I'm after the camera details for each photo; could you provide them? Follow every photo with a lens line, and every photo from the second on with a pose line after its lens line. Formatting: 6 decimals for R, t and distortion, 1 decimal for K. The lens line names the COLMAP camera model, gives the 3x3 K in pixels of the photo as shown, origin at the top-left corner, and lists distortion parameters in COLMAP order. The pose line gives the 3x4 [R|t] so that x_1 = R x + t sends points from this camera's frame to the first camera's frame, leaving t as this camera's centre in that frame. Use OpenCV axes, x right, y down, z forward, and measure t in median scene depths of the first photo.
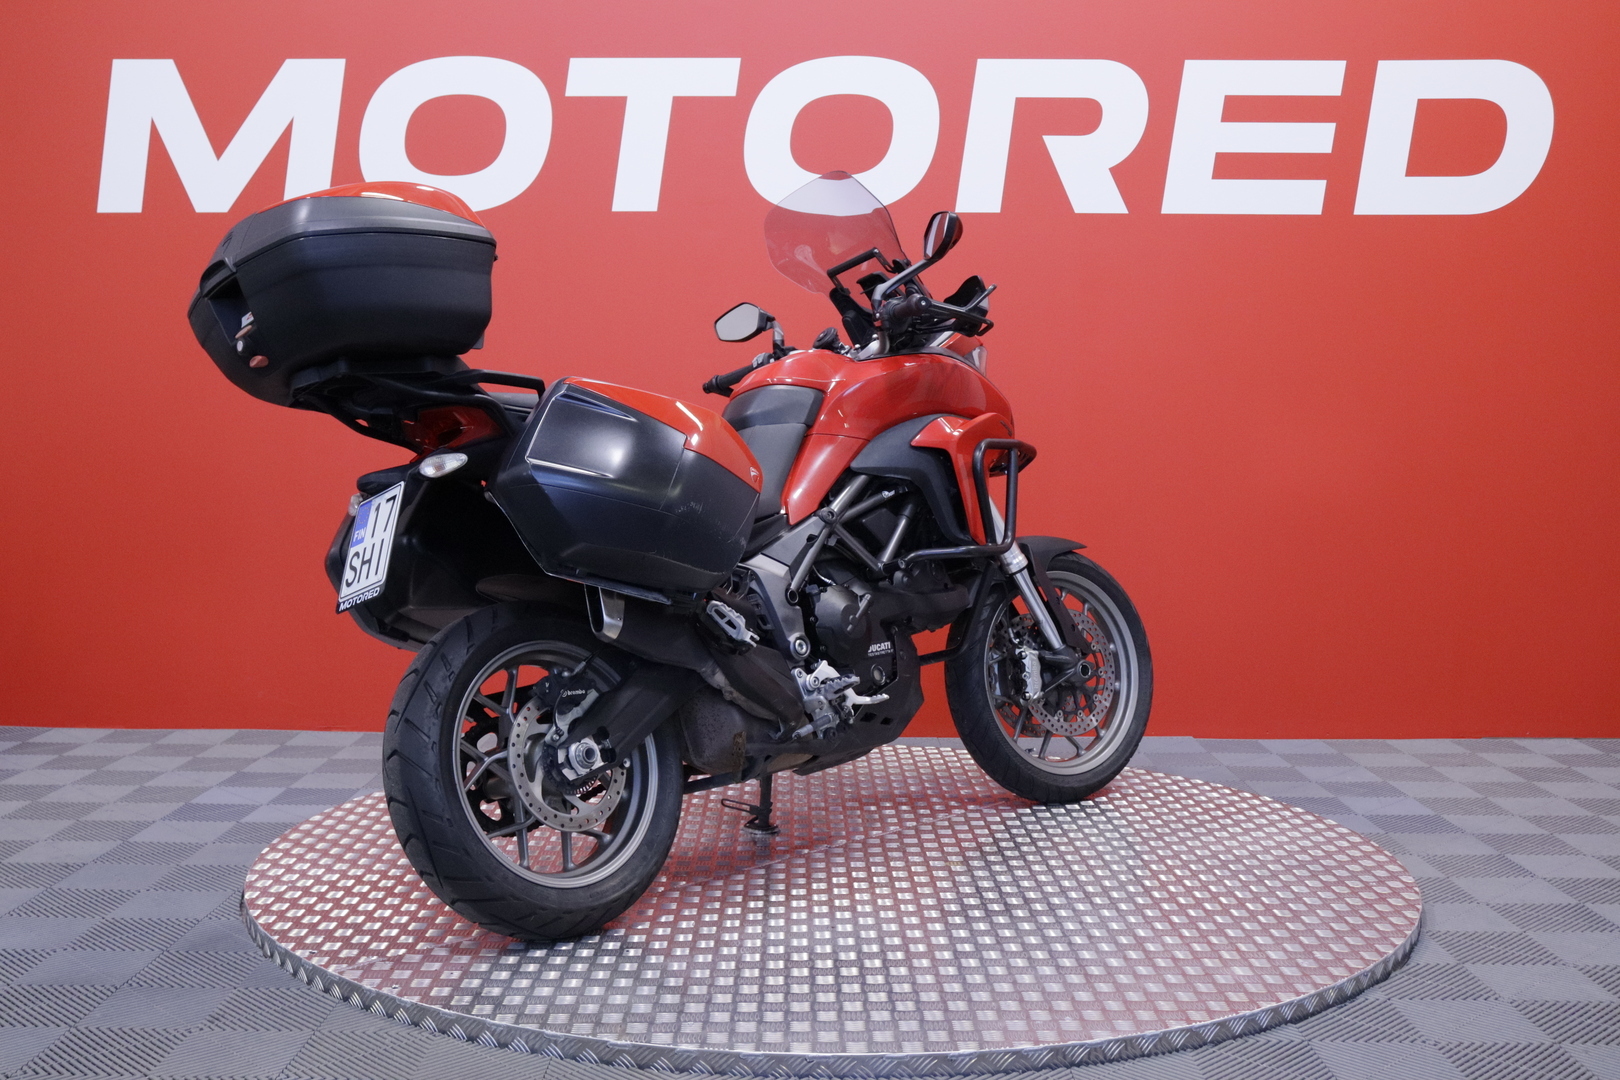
lens RADIAL K [[1735.9, 0, 810.0], [0, 1735.9, 540.0], [0, 0, 1]] dist [-0.058828, 0.236004]
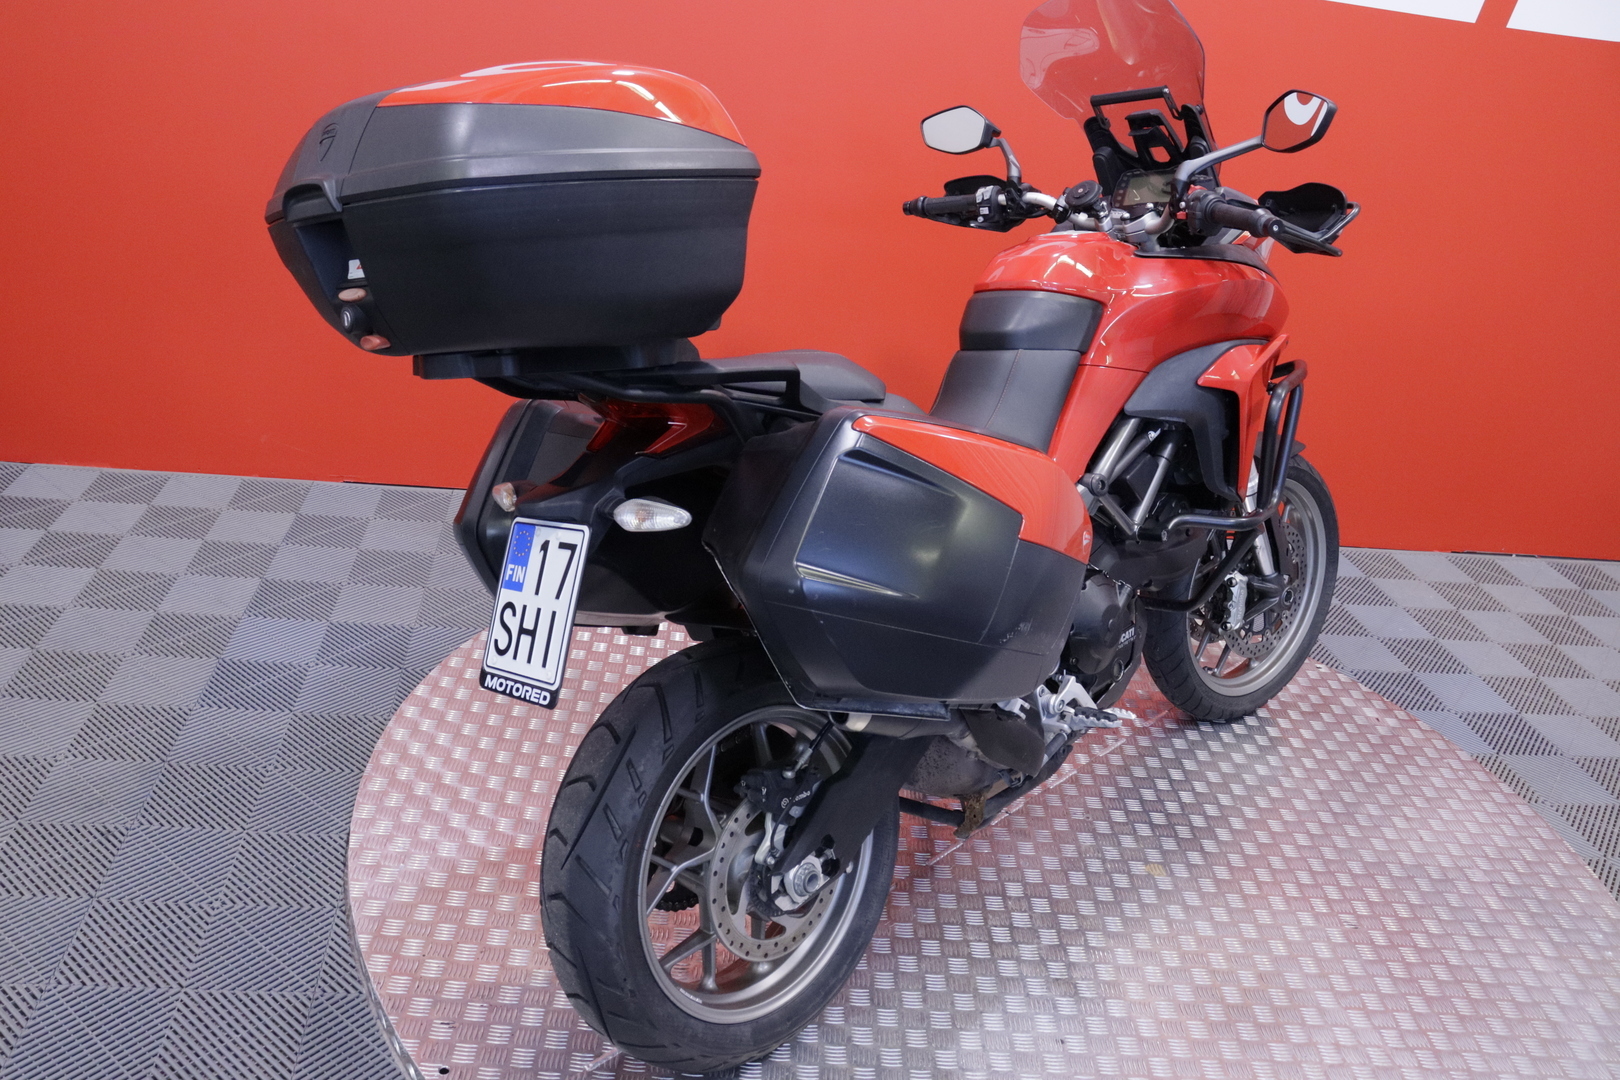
lens RADIAL K [[1330.1, 0, 810.0], [0, 1330.1, 540.0], [0, 0, 1]] dist [-0.100034, 0.002344]
pose [[0.992977, 0.105165, 0.054199, -0.170413], [-0.117341, 0.933931, 0.337646, -0.203863], [-0.015110, -0.341634, 0.939712, 0.497462]]
